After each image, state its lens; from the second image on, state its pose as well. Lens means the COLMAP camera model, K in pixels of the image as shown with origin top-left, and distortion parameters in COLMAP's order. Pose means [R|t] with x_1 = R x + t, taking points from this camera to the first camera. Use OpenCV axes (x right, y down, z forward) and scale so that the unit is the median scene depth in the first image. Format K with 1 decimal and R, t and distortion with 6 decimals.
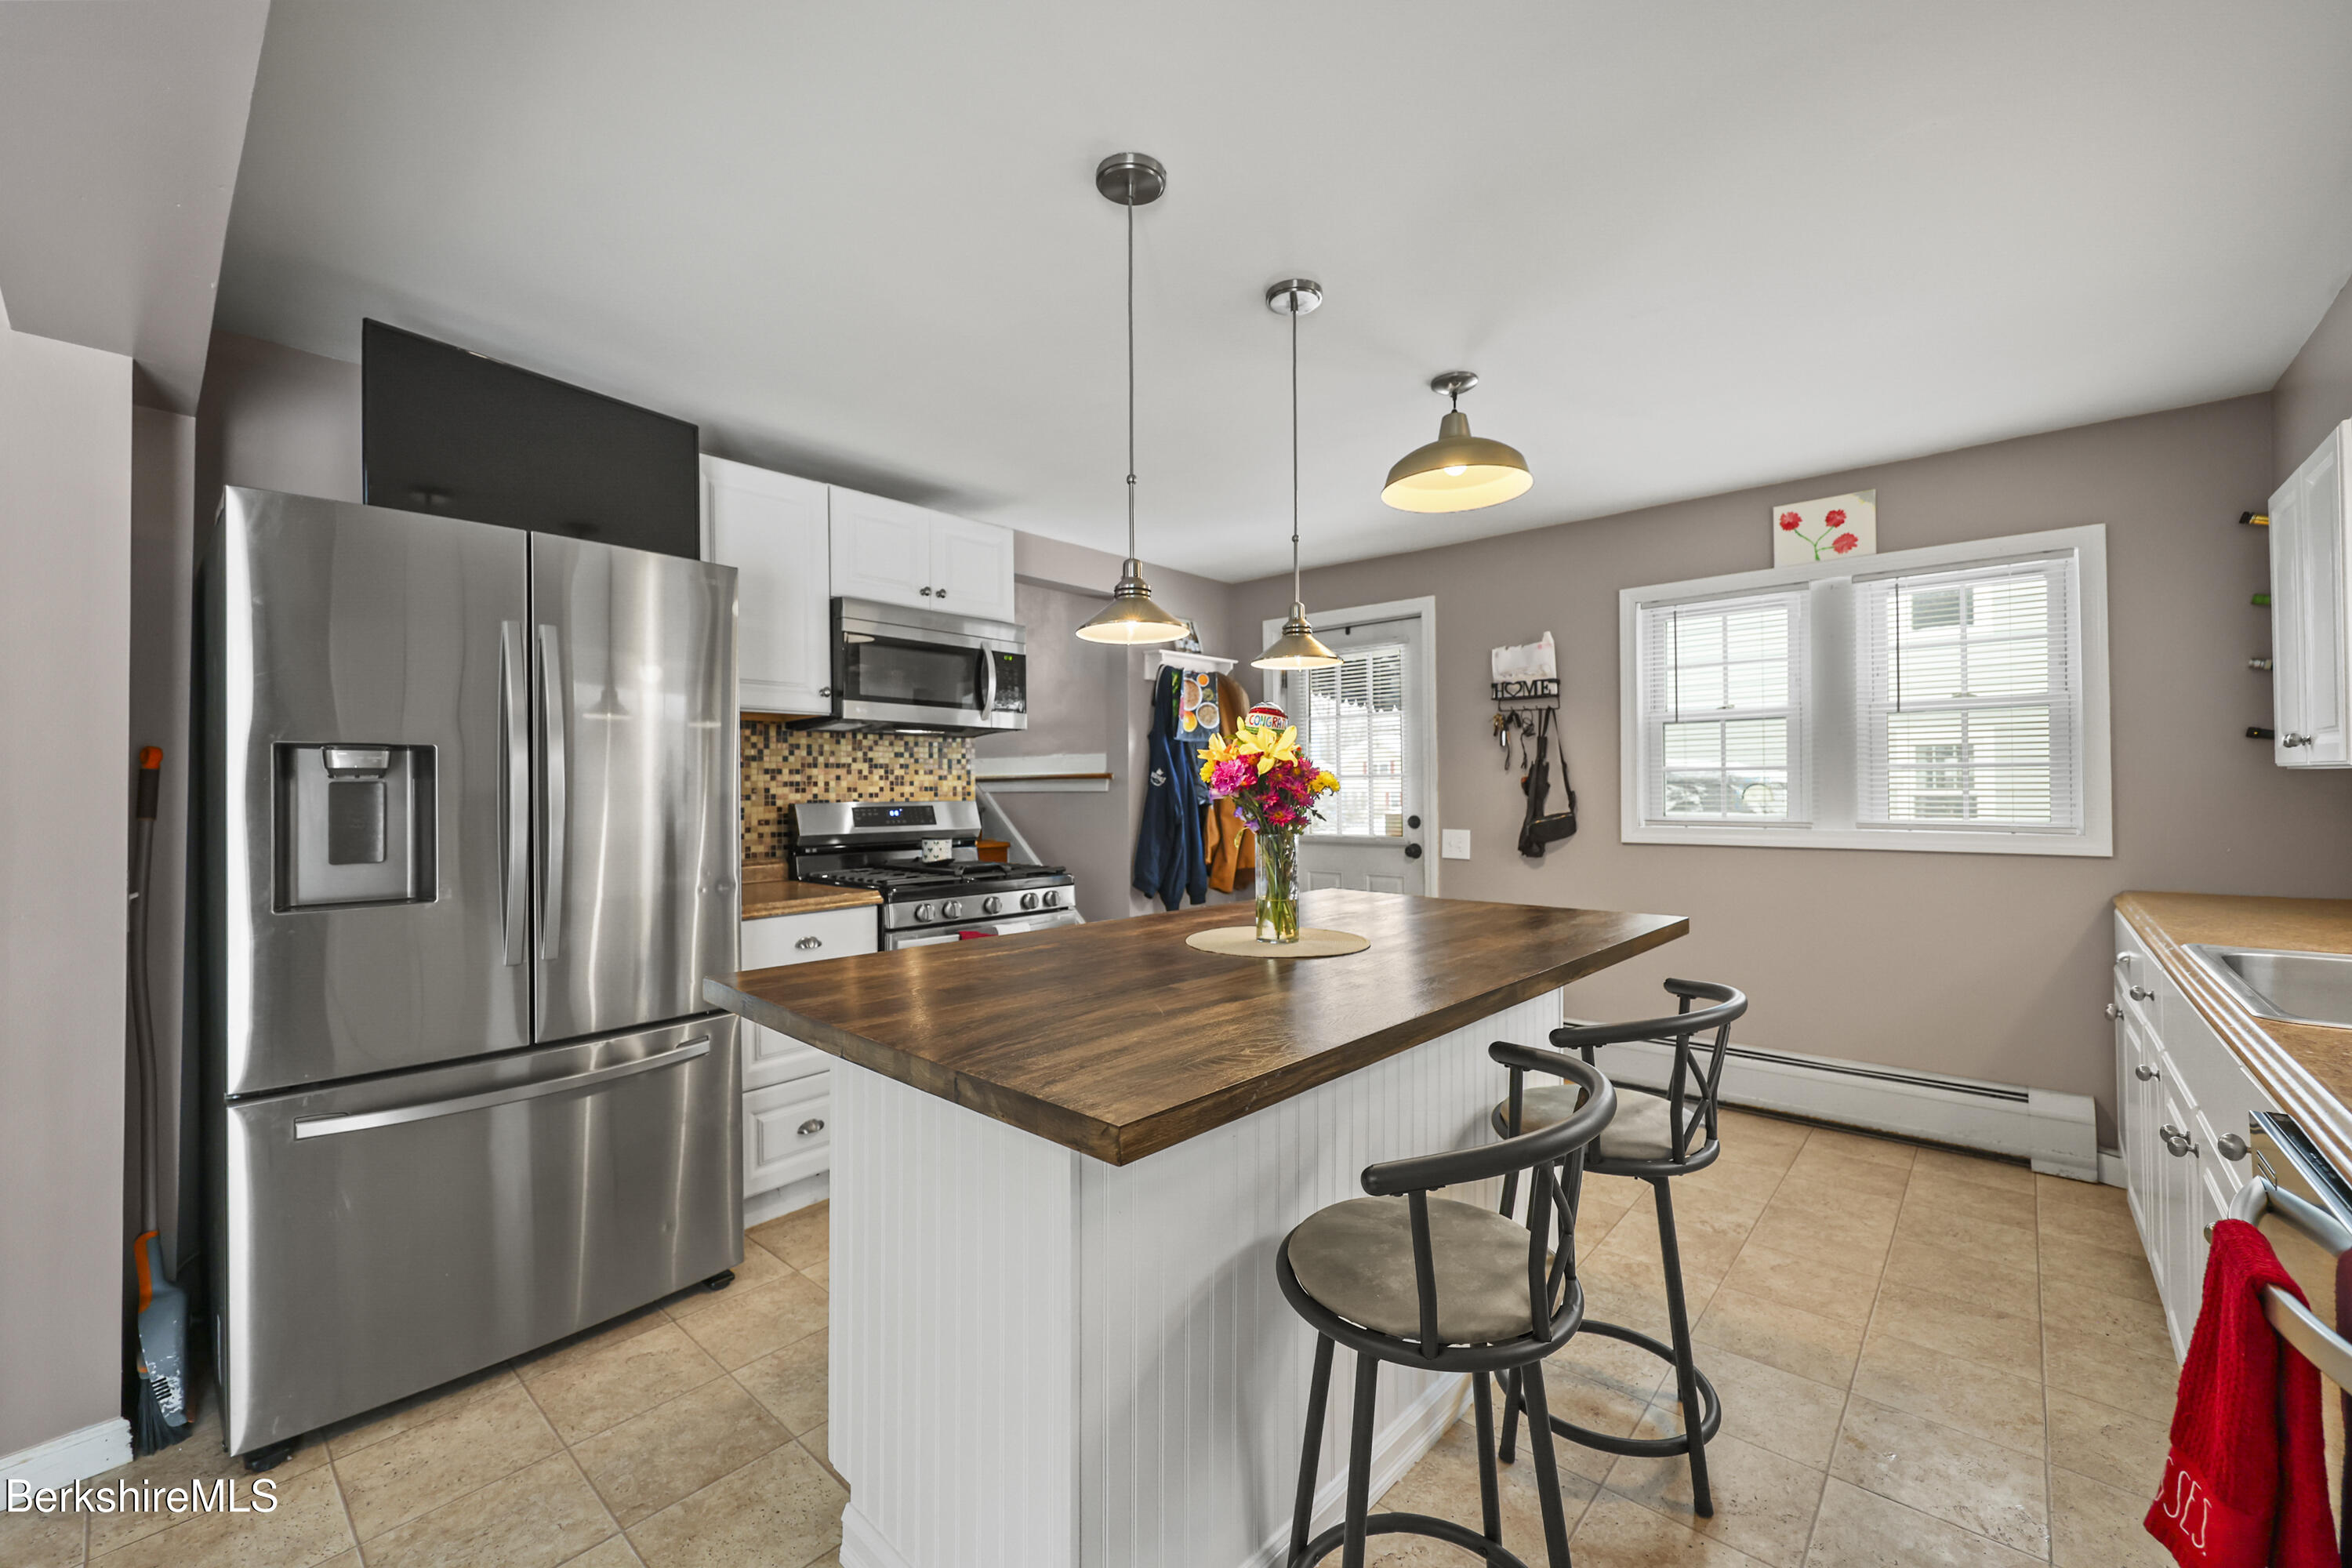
lens RADIAL K [[943.6, 0, 1181.2], [0, 943.6, 782.0], [0, 0, 1]] dist [0.000150, 0.000232]
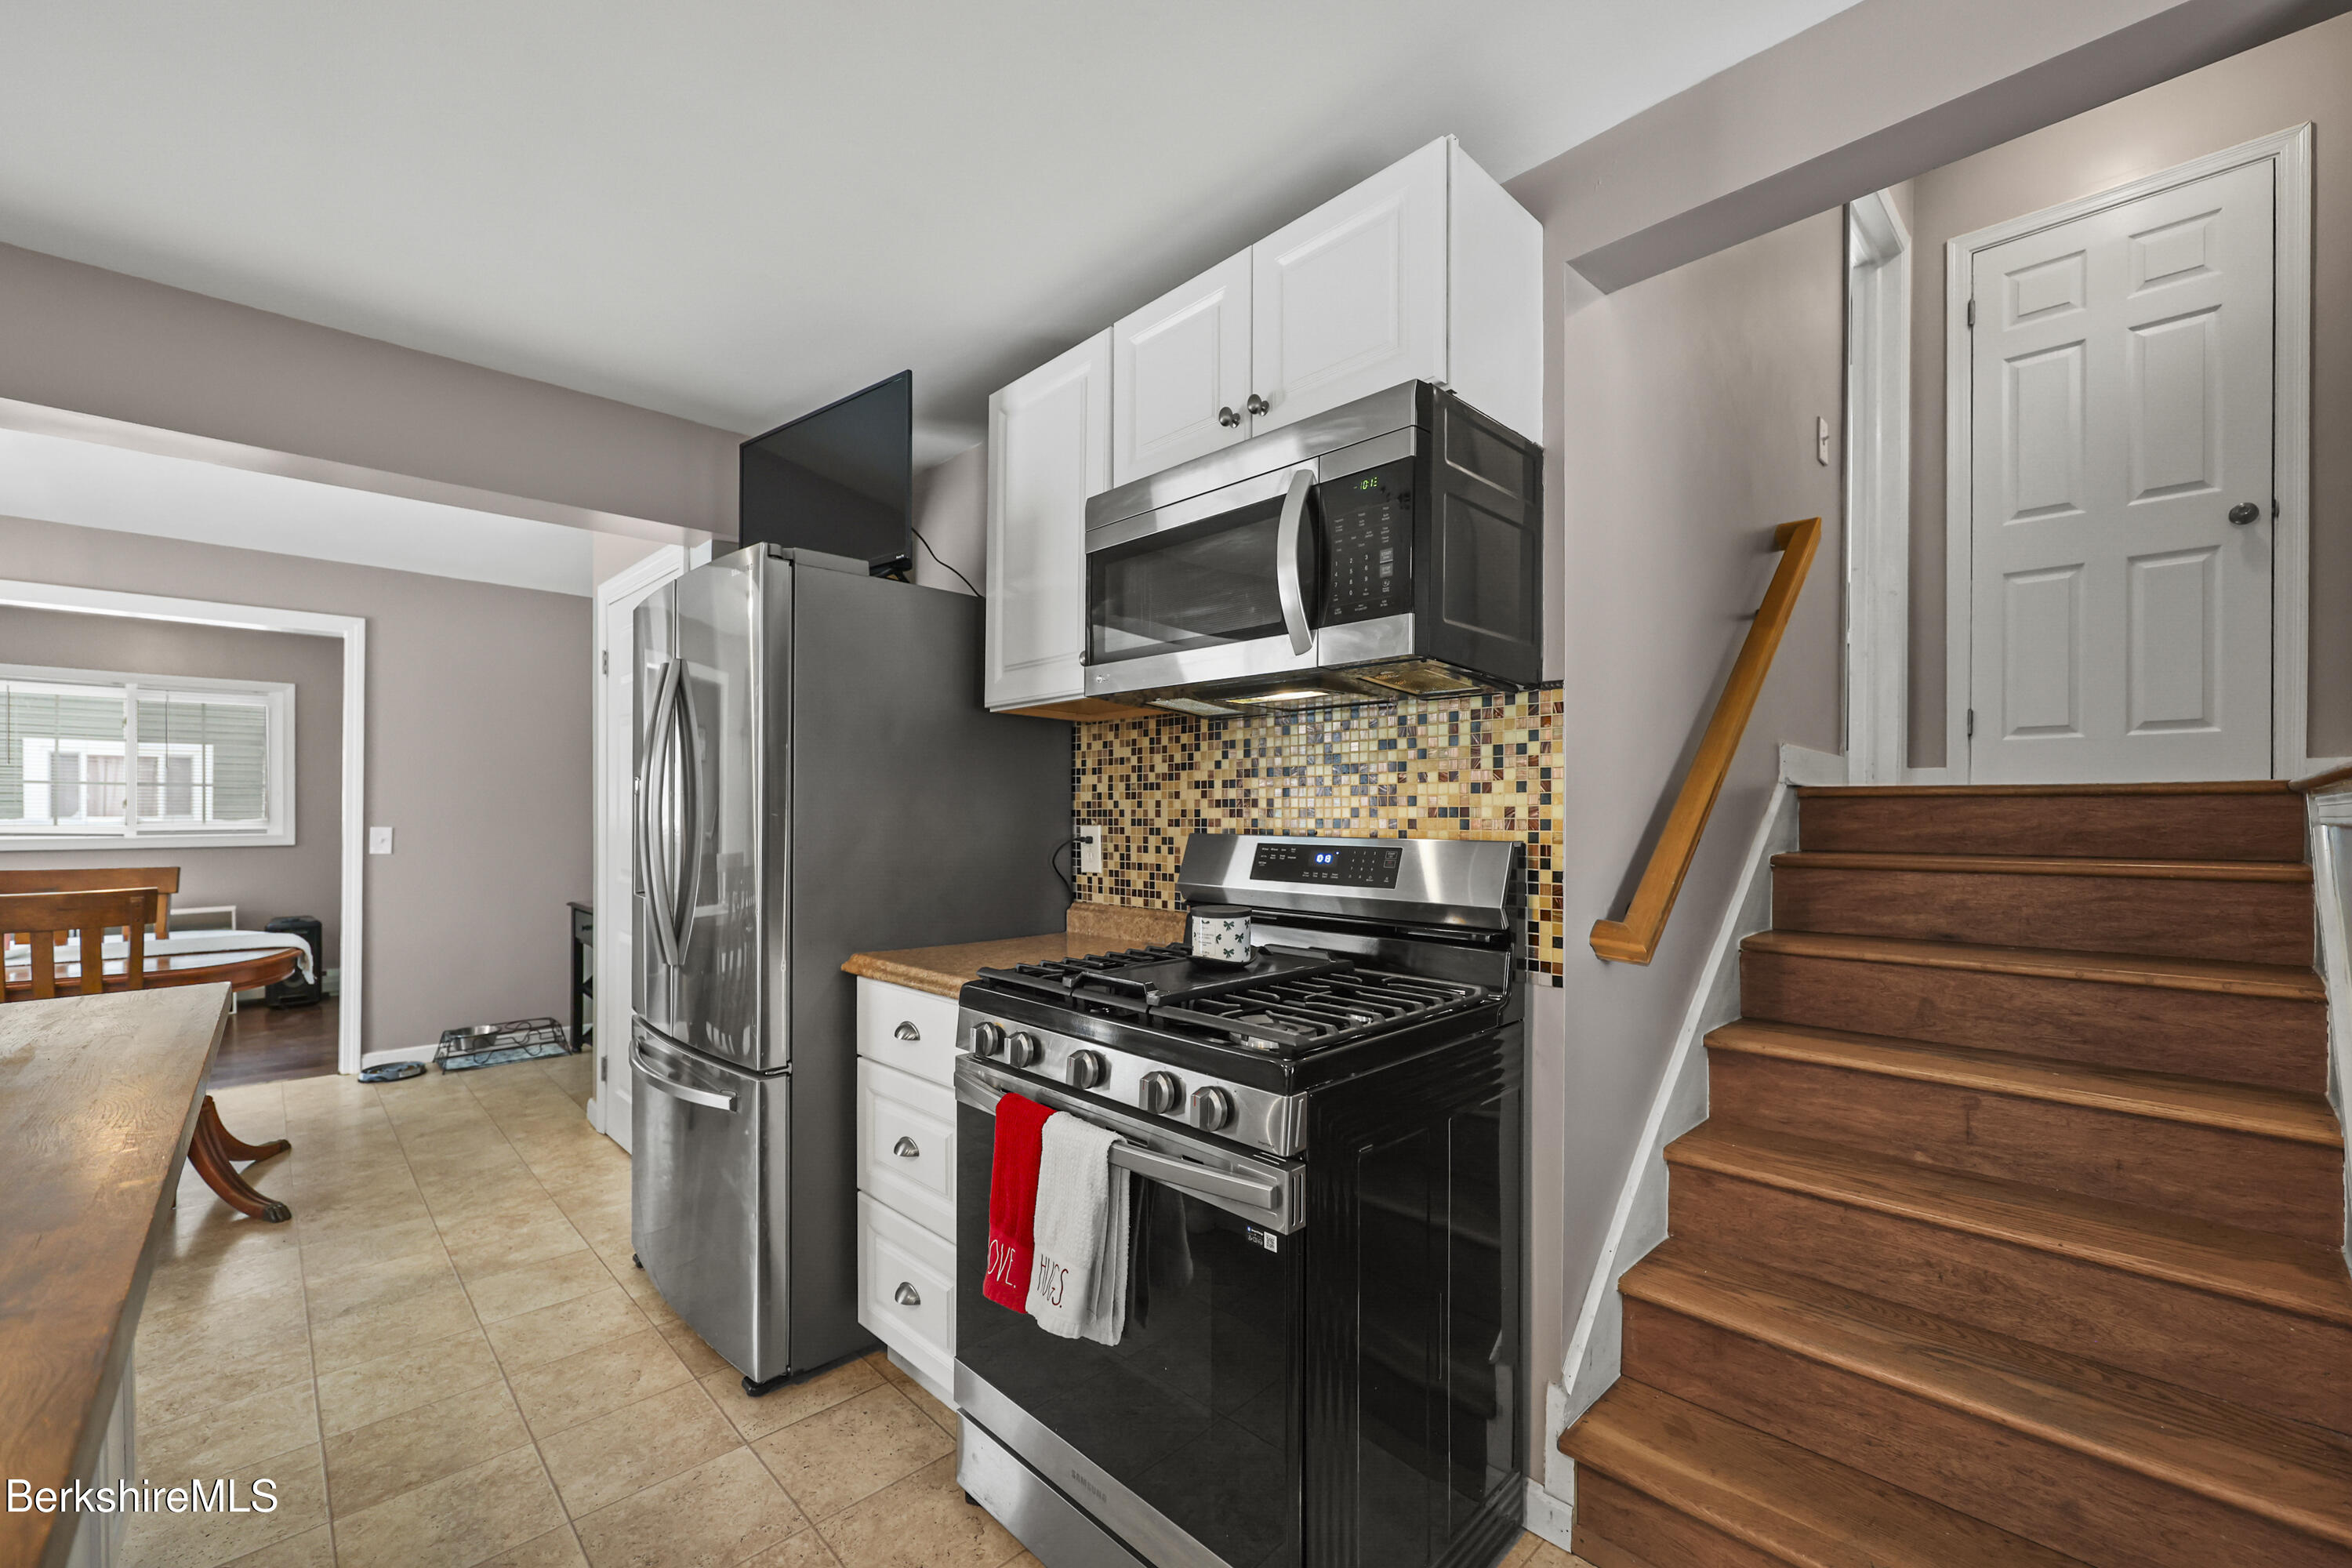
lens RADIAL K [[960.4, 0, 1181.5], [0, 960.4, 814.9], [0, 0, 1]] dist [-0.000395, 0.000016]
pose [[-0.077359, 0.008592, -0.996966, 0.231278], [0.005066, 0.999953, 0.008225, 0.004258], [0.996990, -0.004414, -0.077399, 0.974778]]
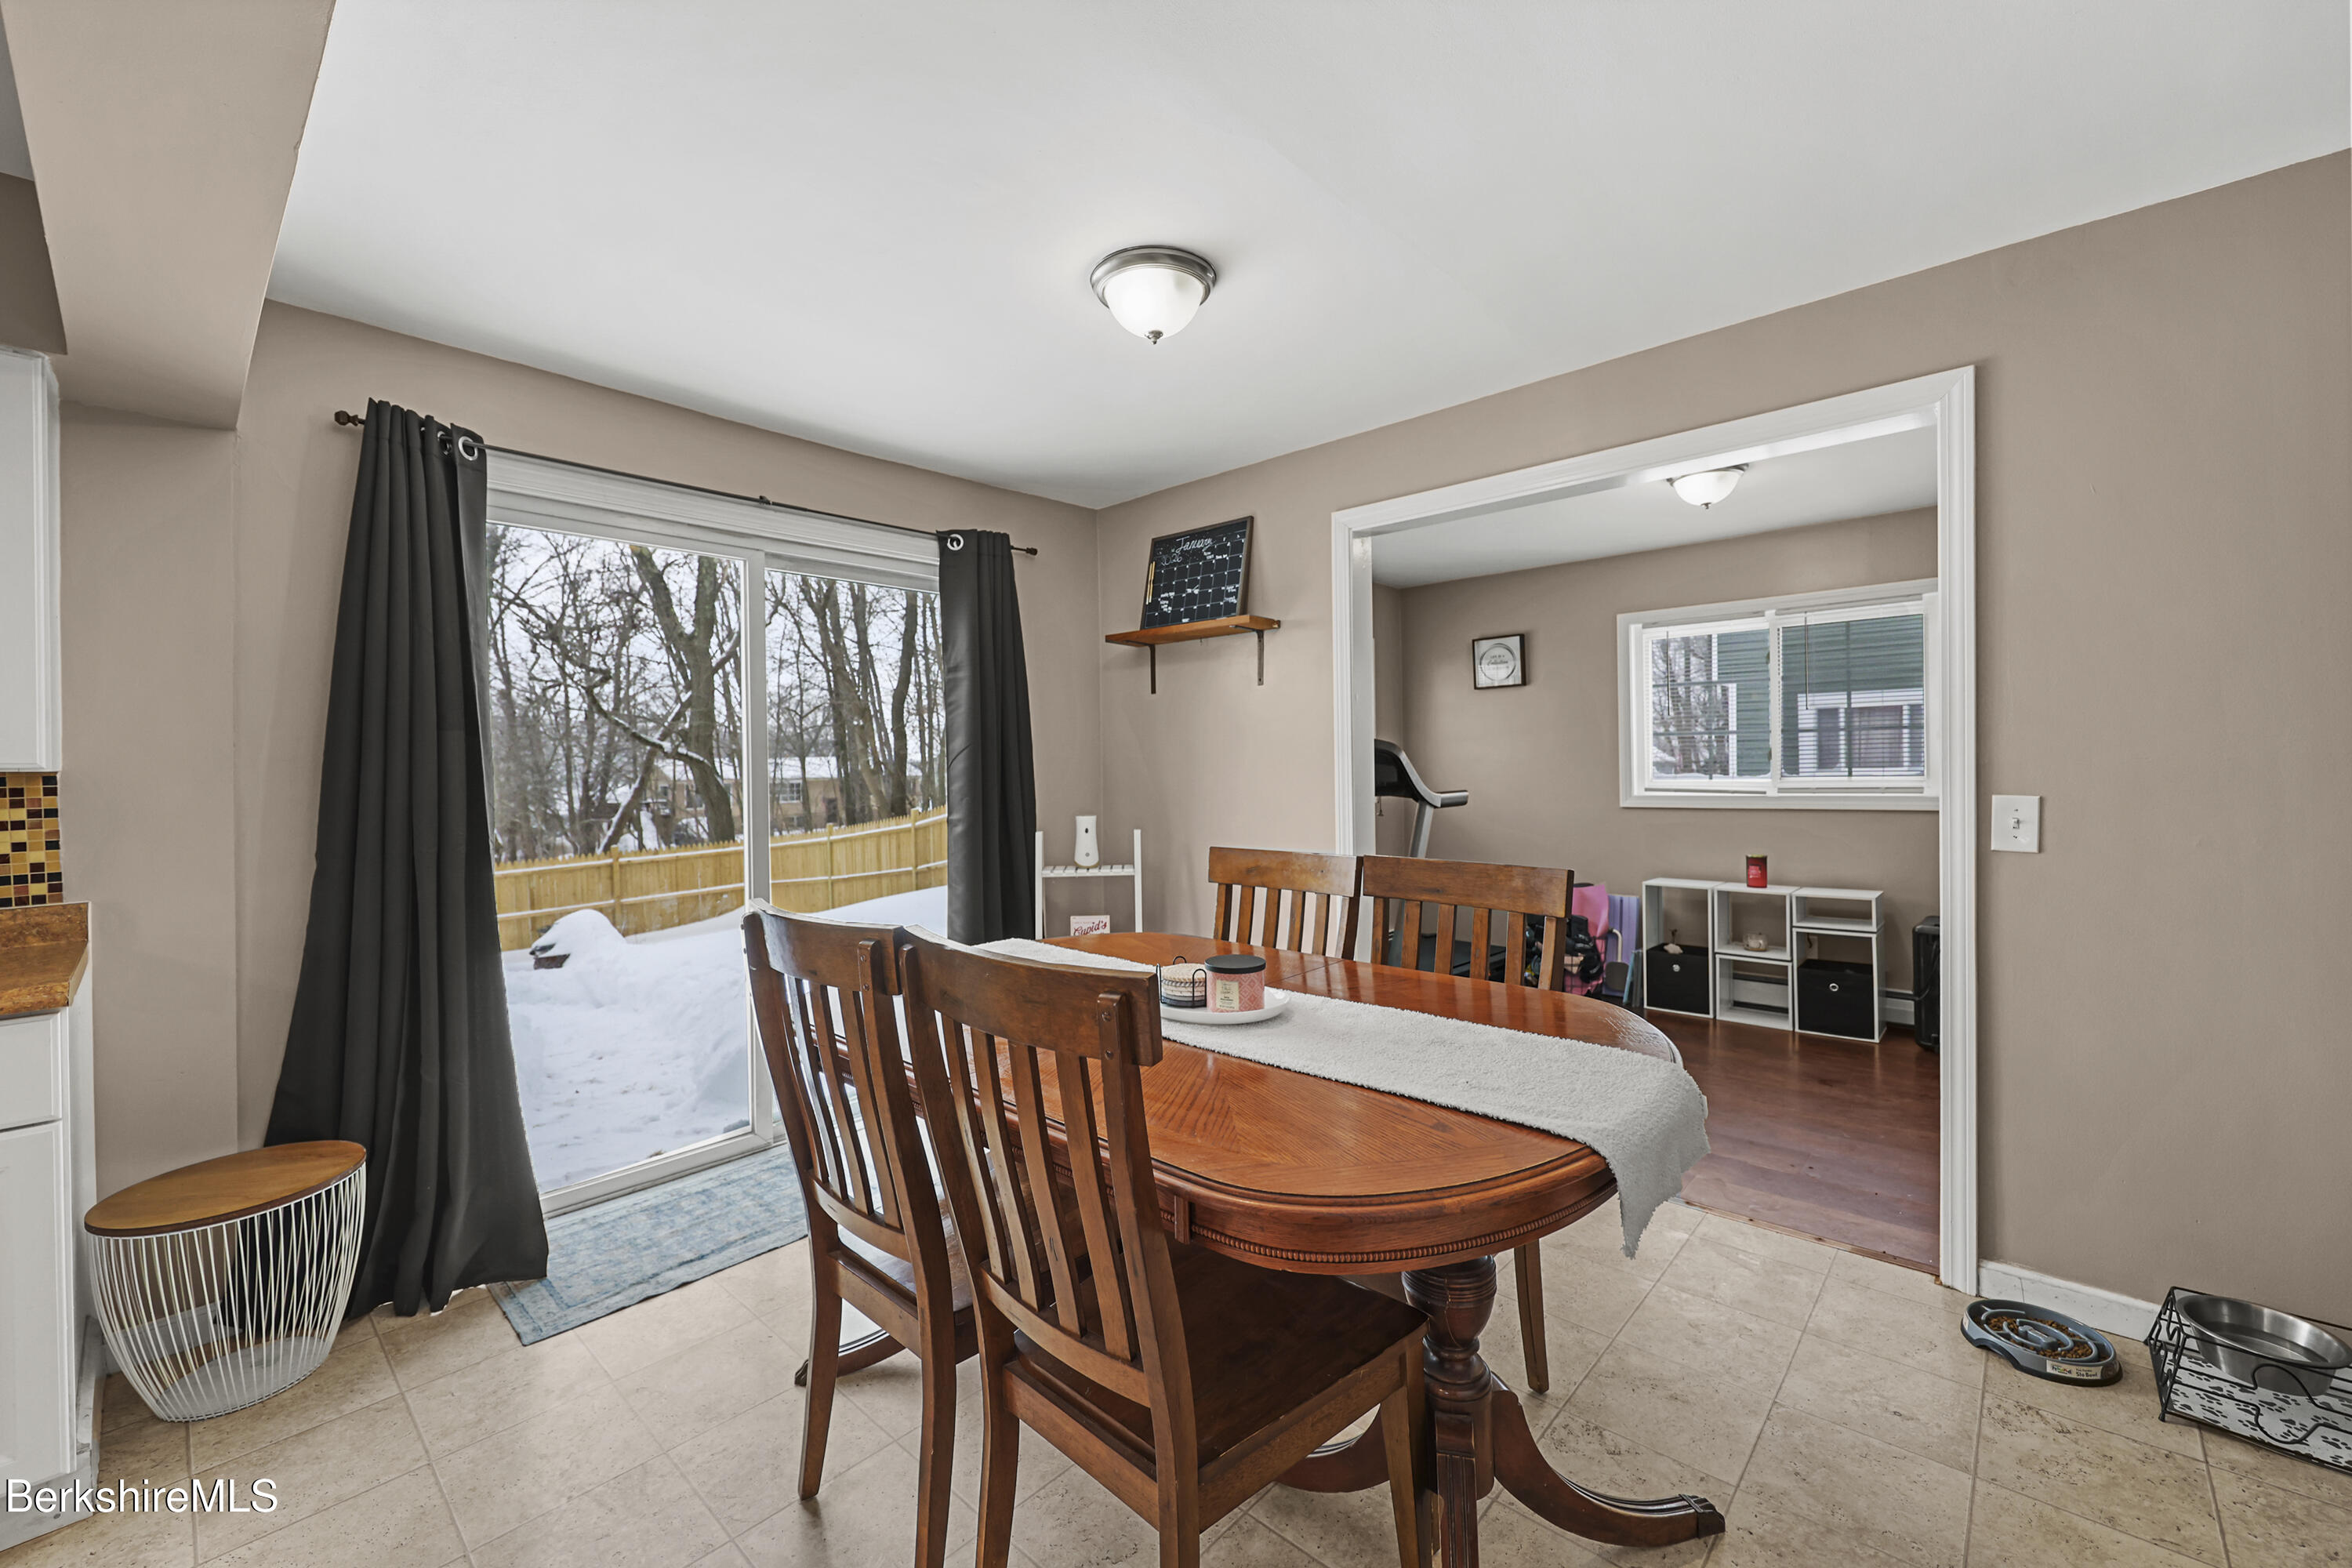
lens RADIAL K [[947.1, 0, 1178.7], [0, 947.1, 769.1], [0, 0, 1]] dist [-0.000128, 0.000030]
pose [[-0.999607, 0.019608, 0.020058, -0.460460], [0.019446, 0.999777, -0.008233, 0.004458], [-0.020214, -0.007840, -0.999765, 0.409055]]
